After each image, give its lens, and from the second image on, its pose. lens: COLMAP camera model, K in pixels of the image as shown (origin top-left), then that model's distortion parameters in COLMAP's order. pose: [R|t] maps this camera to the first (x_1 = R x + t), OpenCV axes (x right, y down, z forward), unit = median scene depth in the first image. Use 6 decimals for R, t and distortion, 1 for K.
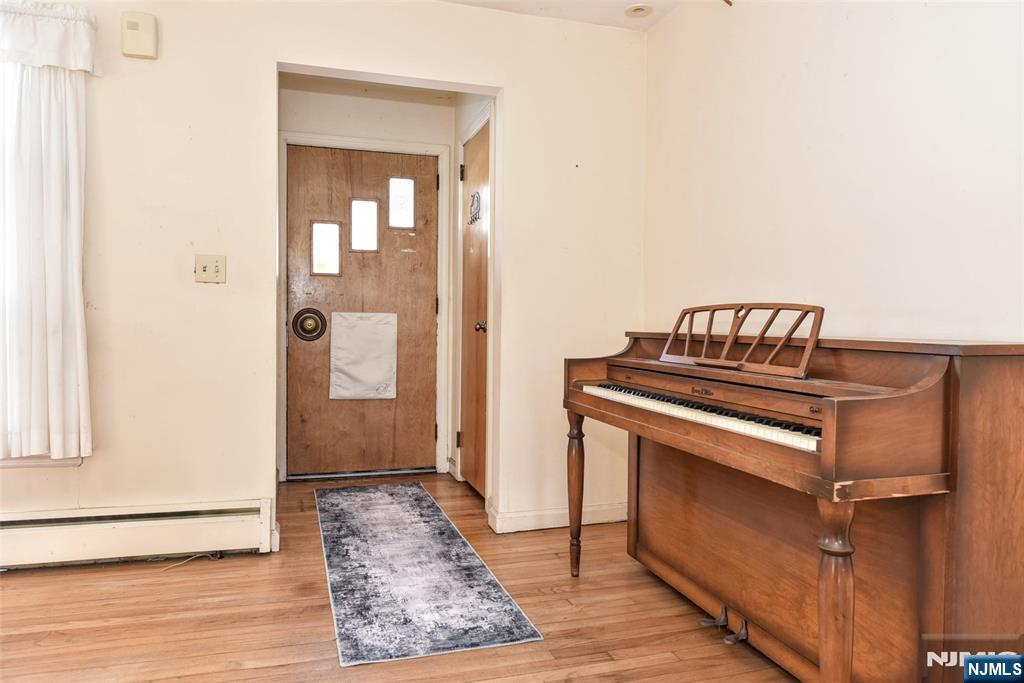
lens RADIAL K [[678.7, 0, 508.0], [0, 678.7, 343.3], [0, 0, 1]] dist [-0.003976, 0.000099]
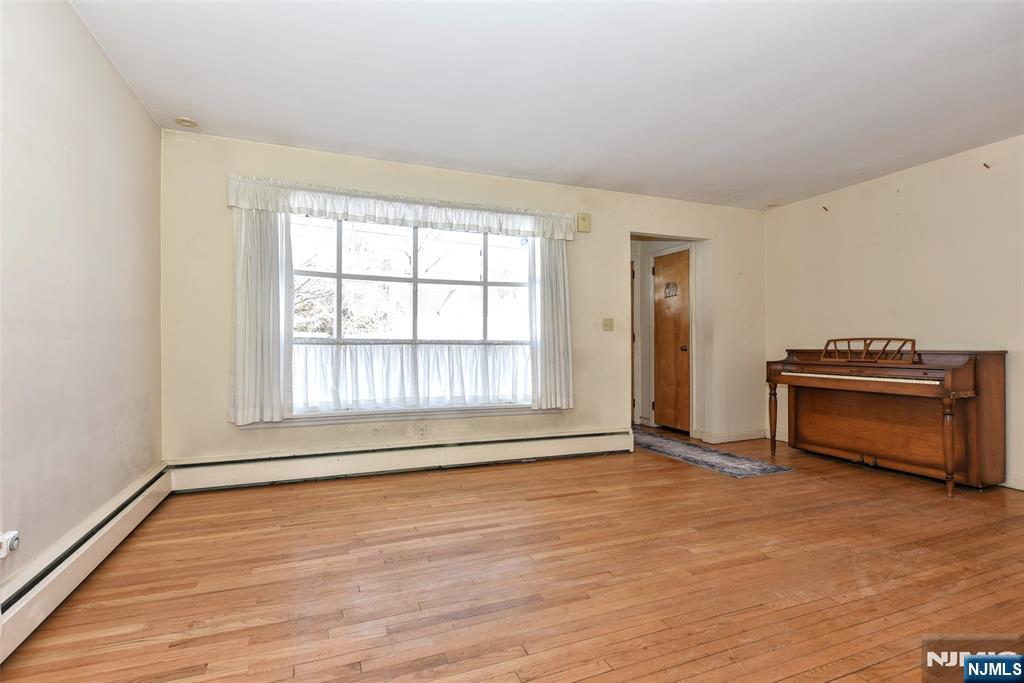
lens RADIAL K [[498.3, 0, 511.9], [0, 498.3, 342.5], [0, 0, 1]] dist [-0.001665, -0.001055]
pose [[0.996288, -0.014413, 0.084873, -1.106225], [0.017314, 0.999287, -0.033546, 0.000648], [-0.084329, 0.034891, 0.995827, -0.753280]]
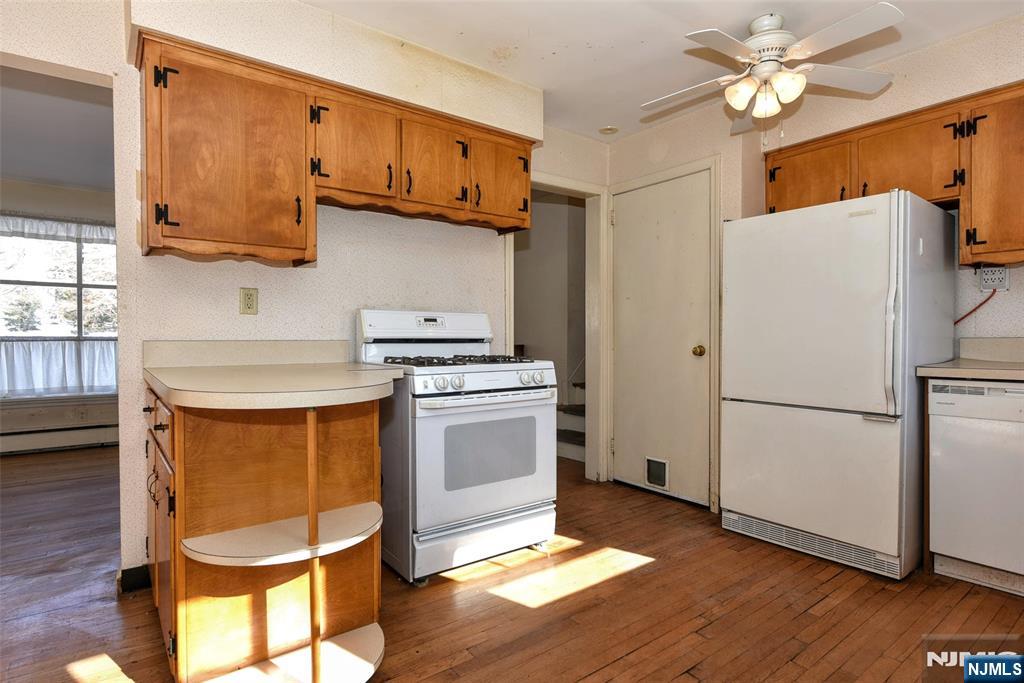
lens RADIAL K [[540.9, 0, 517.4], [0, 540.9, 342.1], [0, 0, 1]] dist [-0.001435, -0.001911]
pose [[0.940691, -0.020939, 0.338619, -0.323698], [0.029730, 0.999342, -0.020797, 0.048500], [-0.337961, 0.029631, 0.940694, -1.698879]]
